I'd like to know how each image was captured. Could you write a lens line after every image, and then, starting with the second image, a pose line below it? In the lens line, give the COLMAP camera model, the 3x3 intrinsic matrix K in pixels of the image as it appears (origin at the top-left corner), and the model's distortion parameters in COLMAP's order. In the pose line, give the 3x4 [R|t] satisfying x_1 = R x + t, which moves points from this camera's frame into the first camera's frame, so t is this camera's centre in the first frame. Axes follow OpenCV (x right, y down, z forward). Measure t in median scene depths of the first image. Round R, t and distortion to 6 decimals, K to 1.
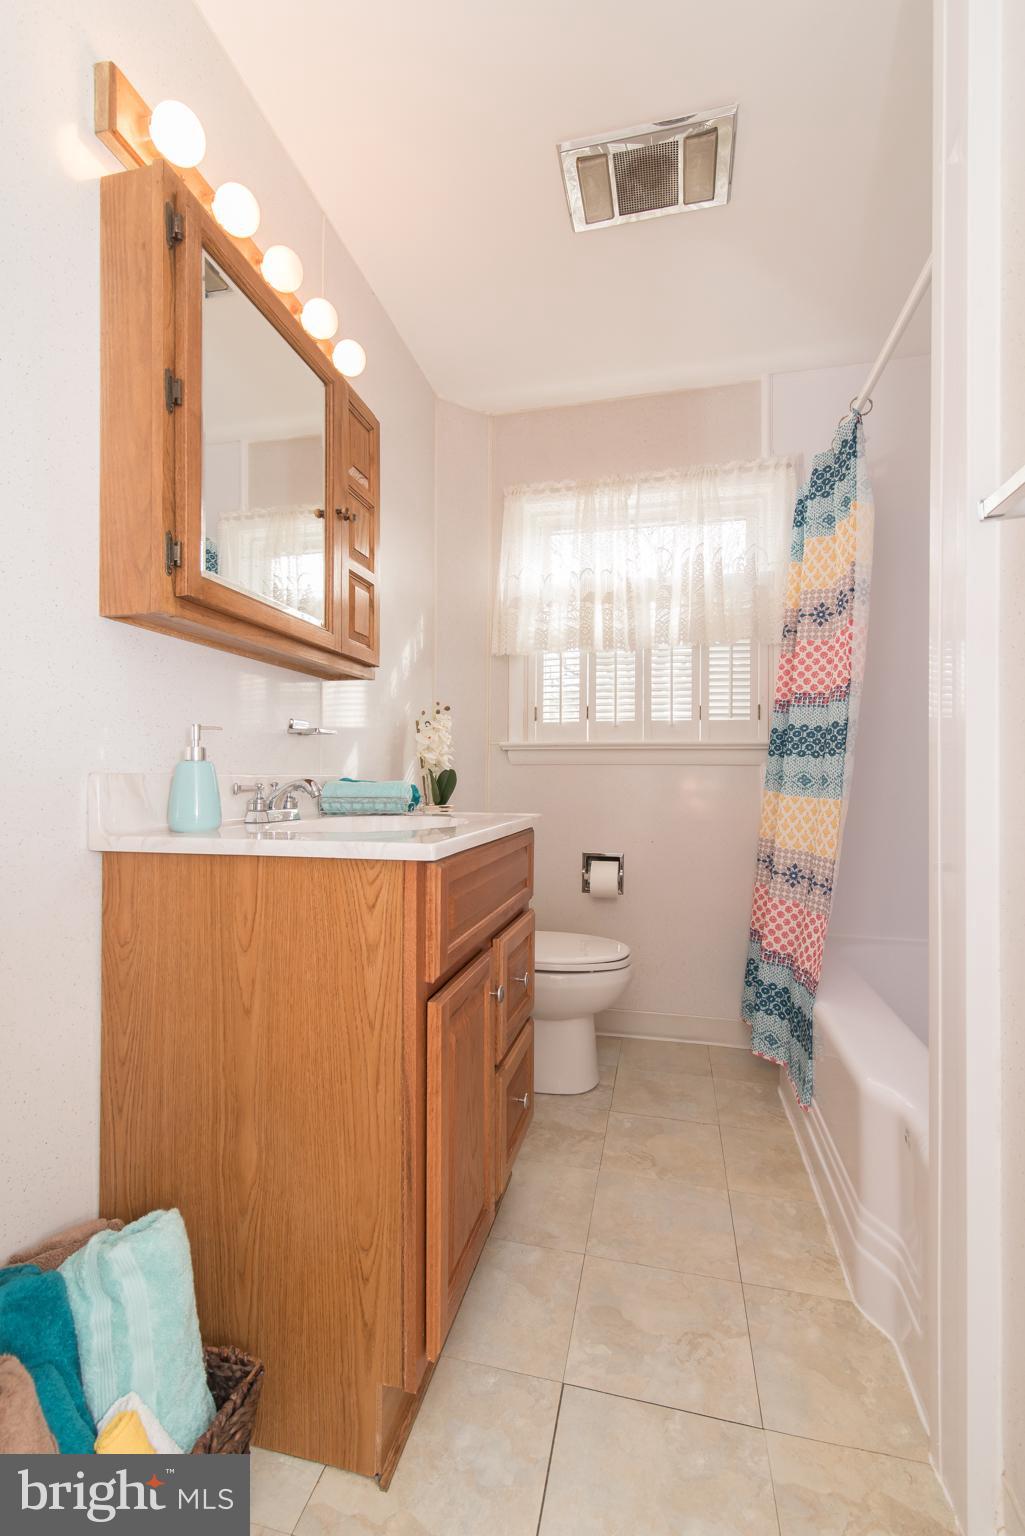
lens RADIAL K [[691.3, 0, 513.9], [0, 691.3, 818.9], [0, 0, 1]] dist [0.017447, -0.003039]
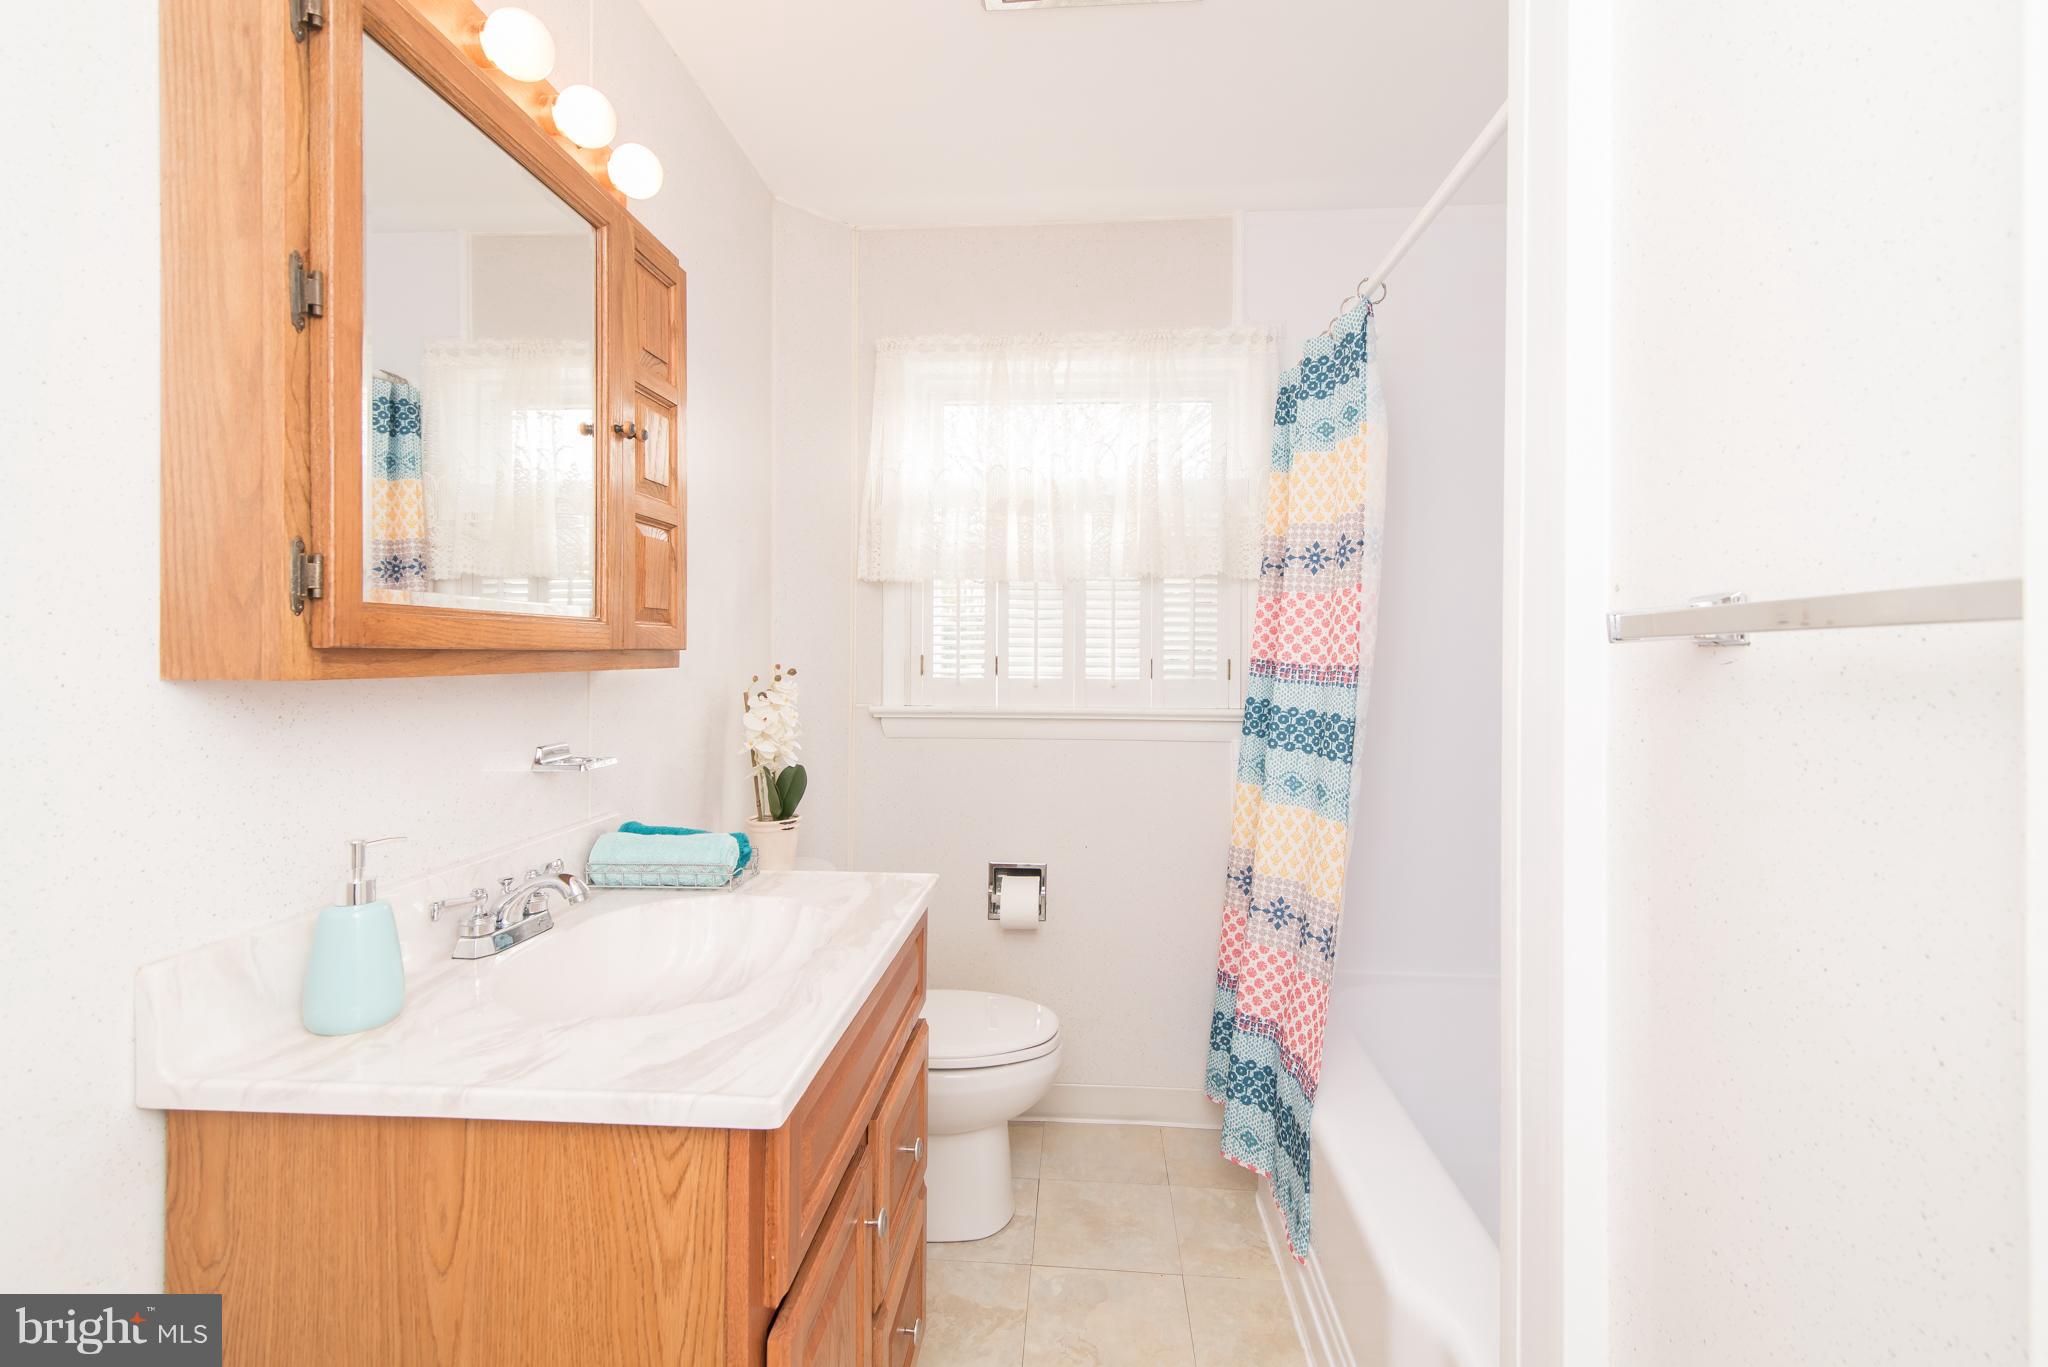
lens RADIAL K [[921.8, 0, 1028.1], [0, 921.8, 692.0], [0, 0, 1]] dist [0.017447, -0.003039]
pose [[0.986997, 0.000151, 0.160739, -0.015156], [-0.001790, 0.999948, 0.010052, -0.162728], [-0.160729, -0.010209, 0.986946, 0.082065]]
